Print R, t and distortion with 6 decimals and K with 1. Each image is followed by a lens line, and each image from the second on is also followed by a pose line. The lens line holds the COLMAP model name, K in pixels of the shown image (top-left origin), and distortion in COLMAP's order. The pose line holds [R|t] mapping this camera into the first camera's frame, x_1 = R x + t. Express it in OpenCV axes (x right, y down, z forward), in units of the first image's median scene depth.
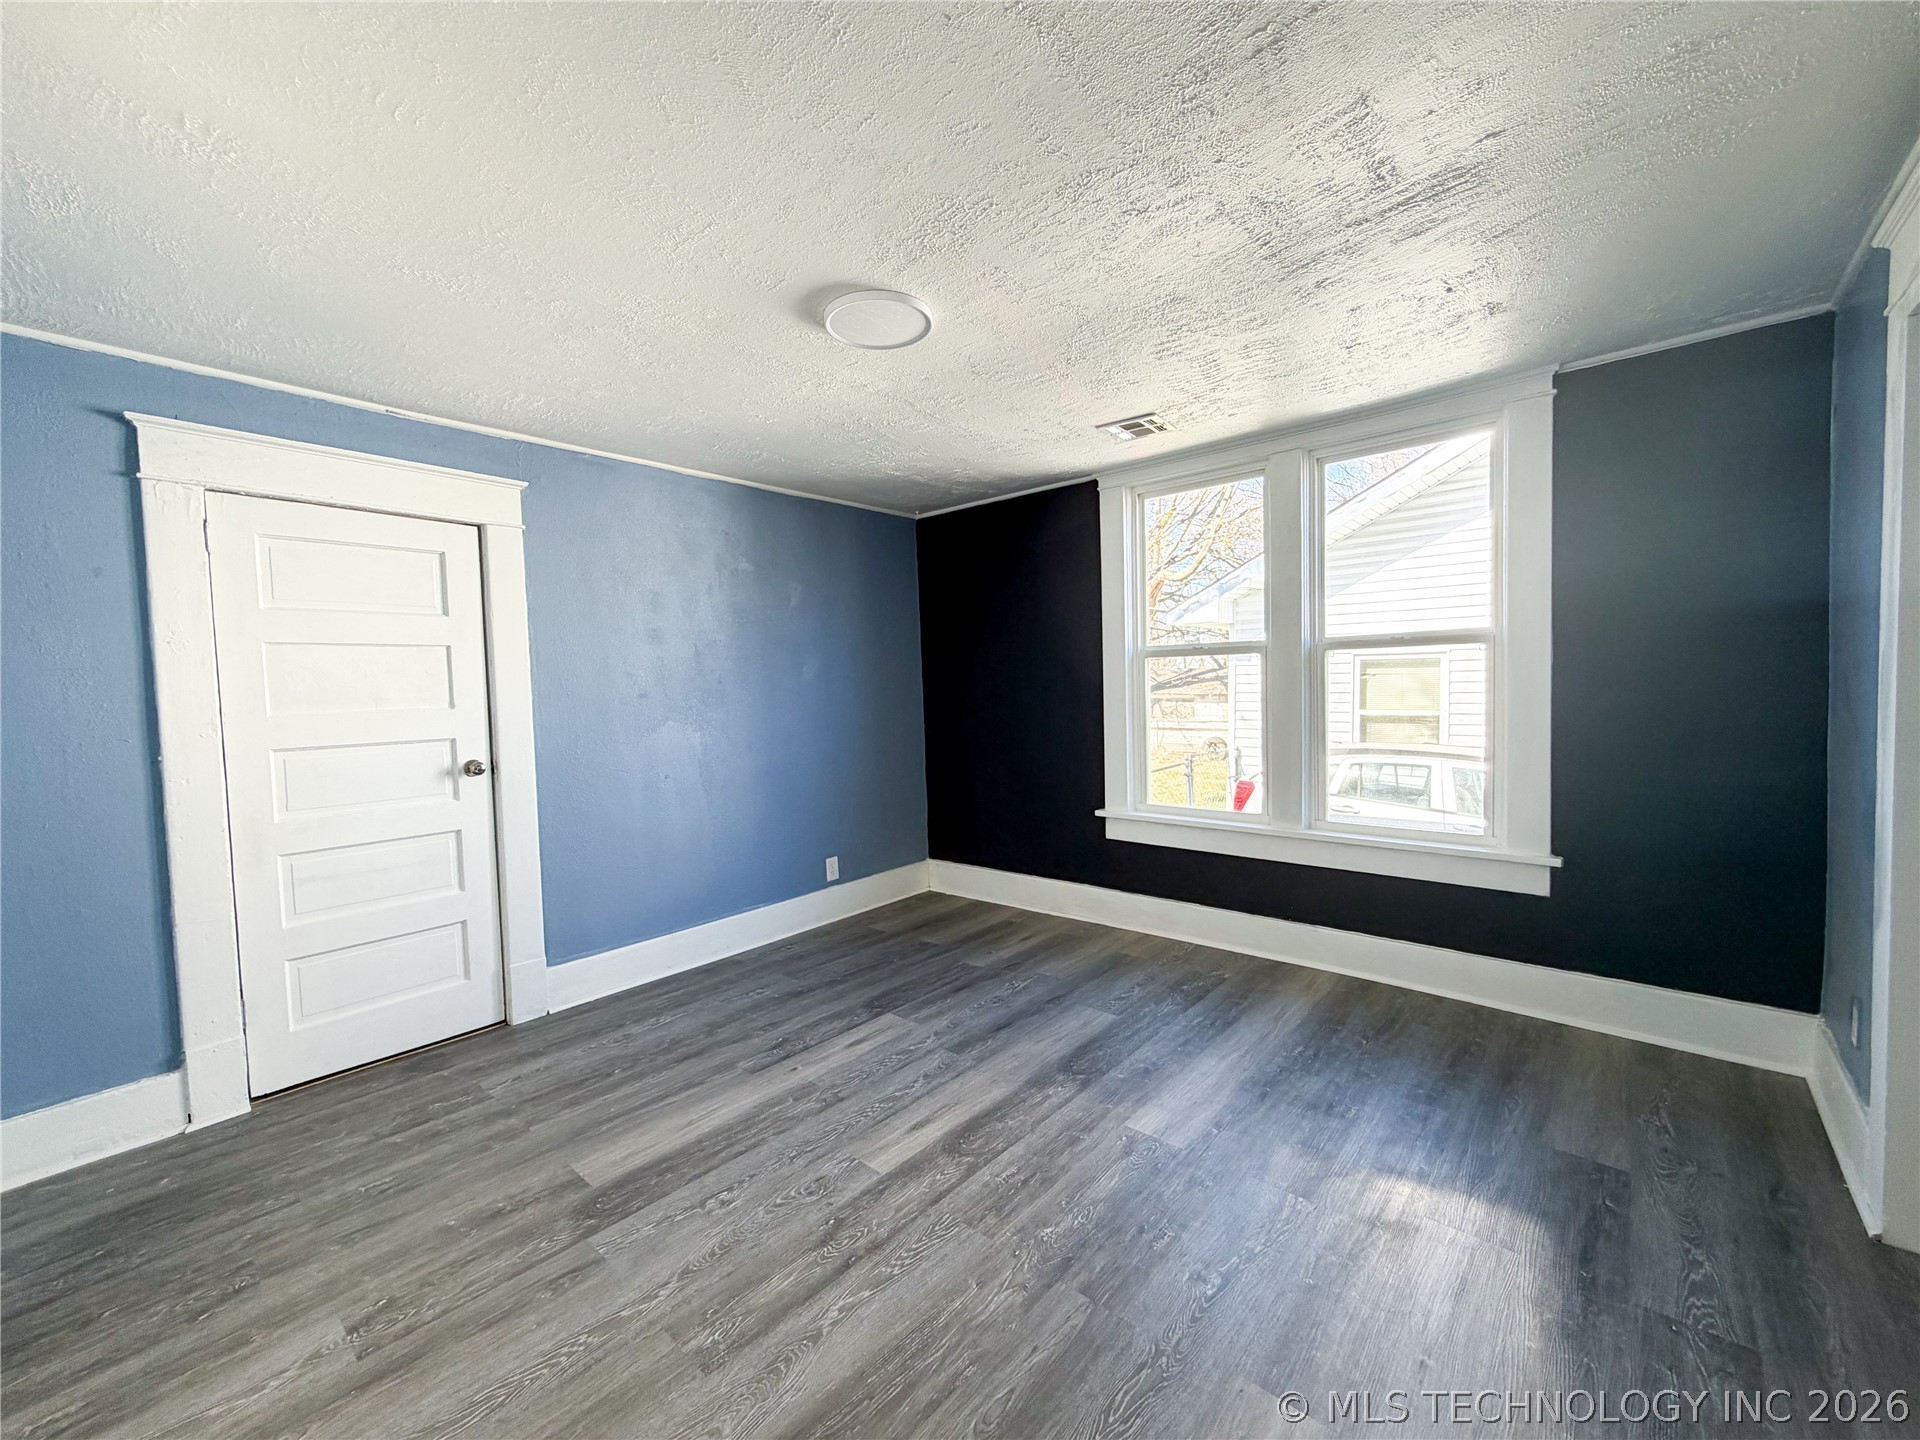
lens RADIAL K [[758.2, 0, 999.6], [0, 758.2, 719.0], [0, 0, 1]] dist [0.000284, 0.000487]
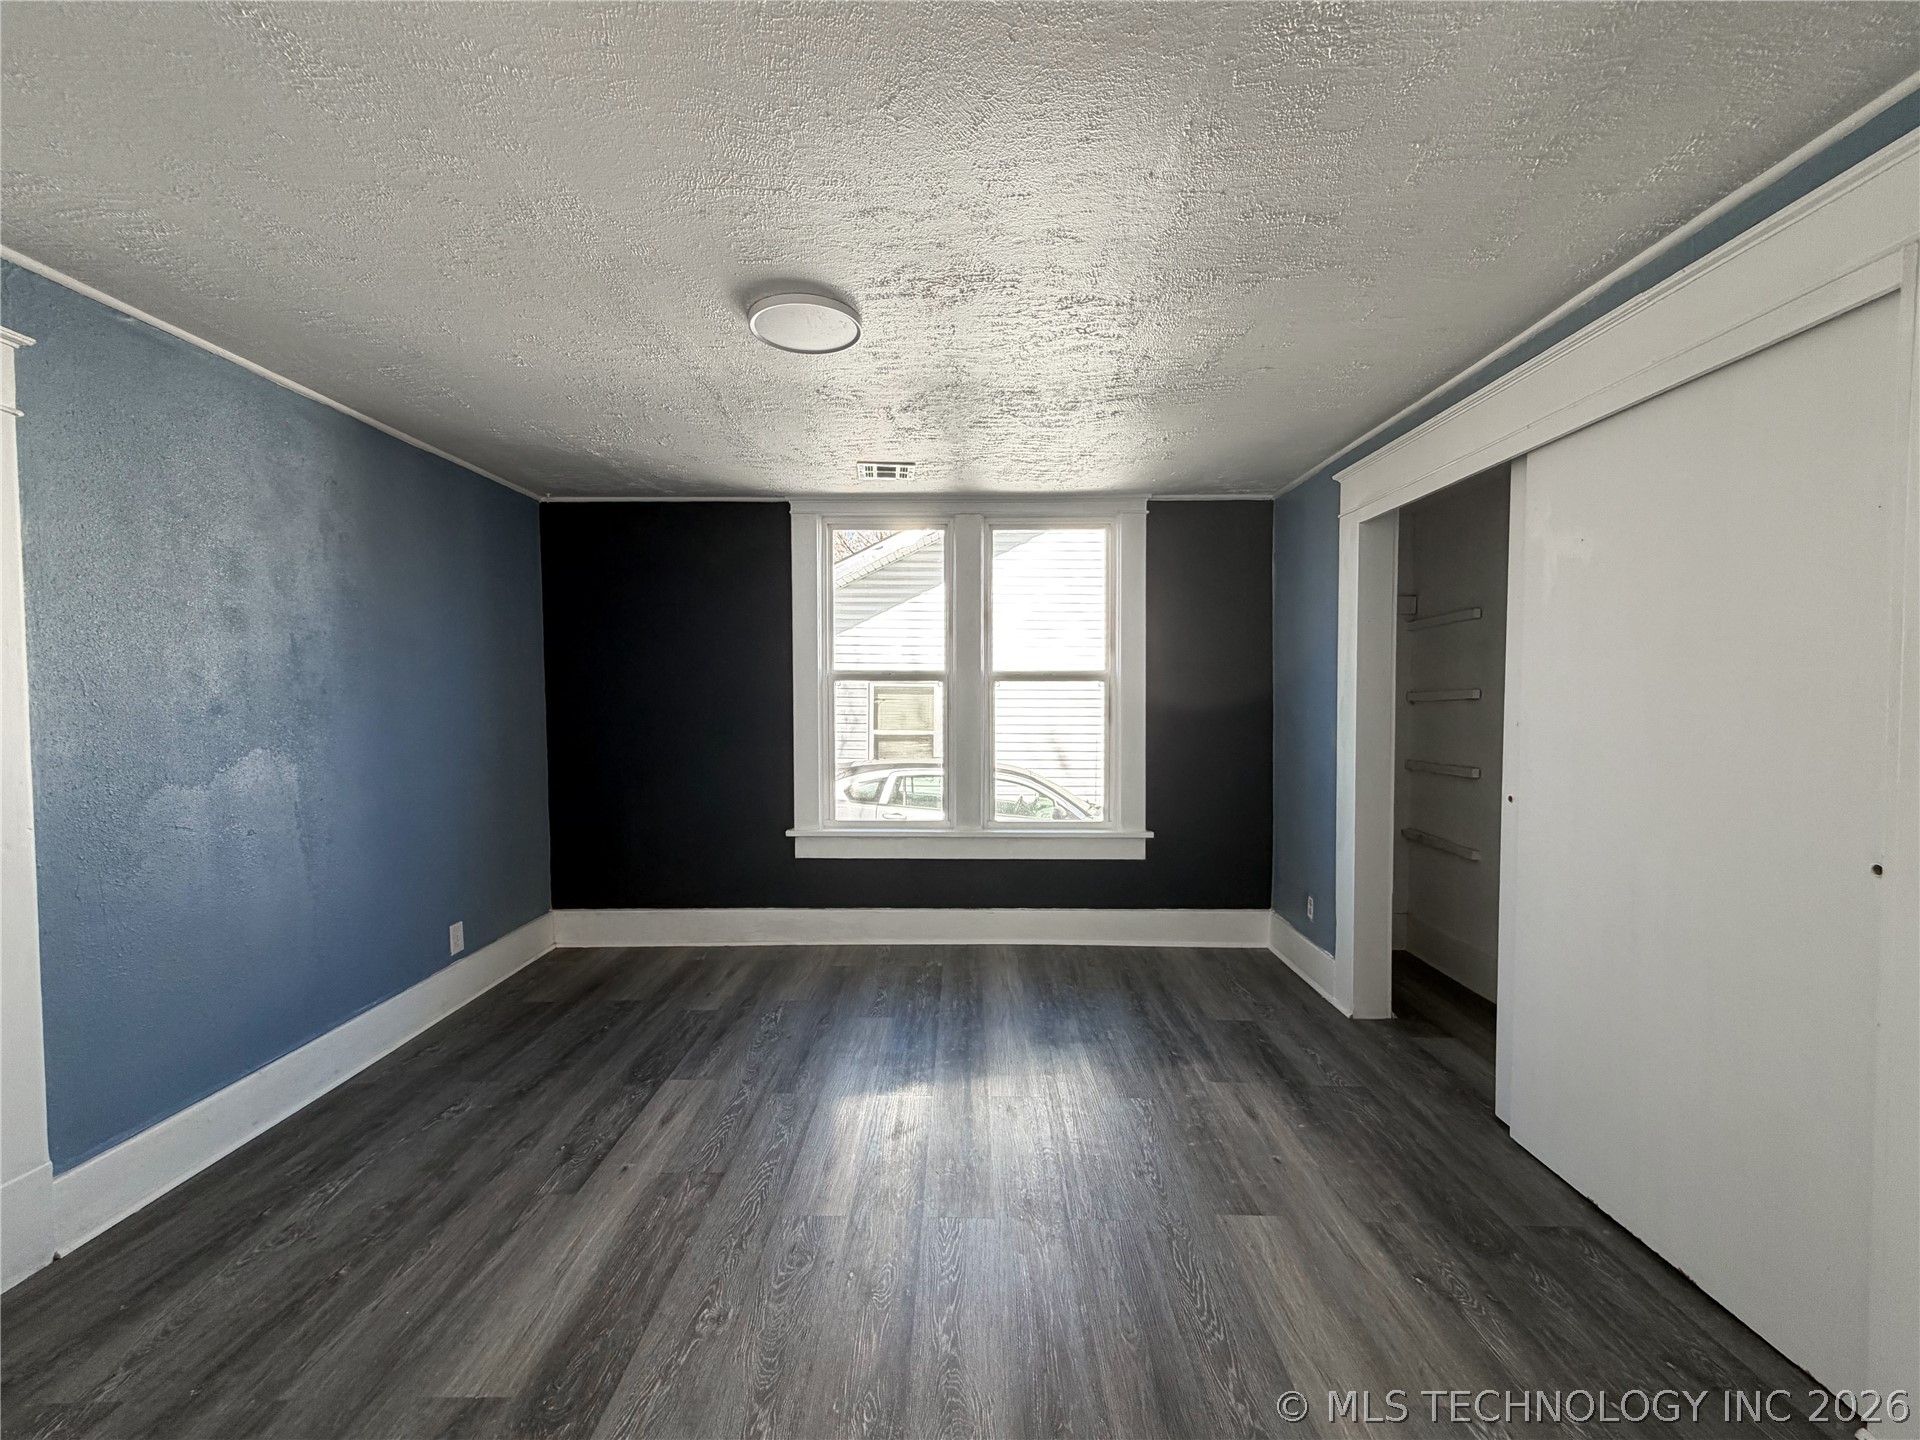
lens RADIAL K [[758.2, 0, 966.4], [0, 758.2, 719.1], [0, 0, 1]] dist [0.000284, 0.000487]
pose [[0.767276, 0.007722, 0.641270, -0.397203], [0.009500, 0.999681, -0.023405, -0.001420], [-0.641247, 0.024050, 0.766958, 0.094403]]
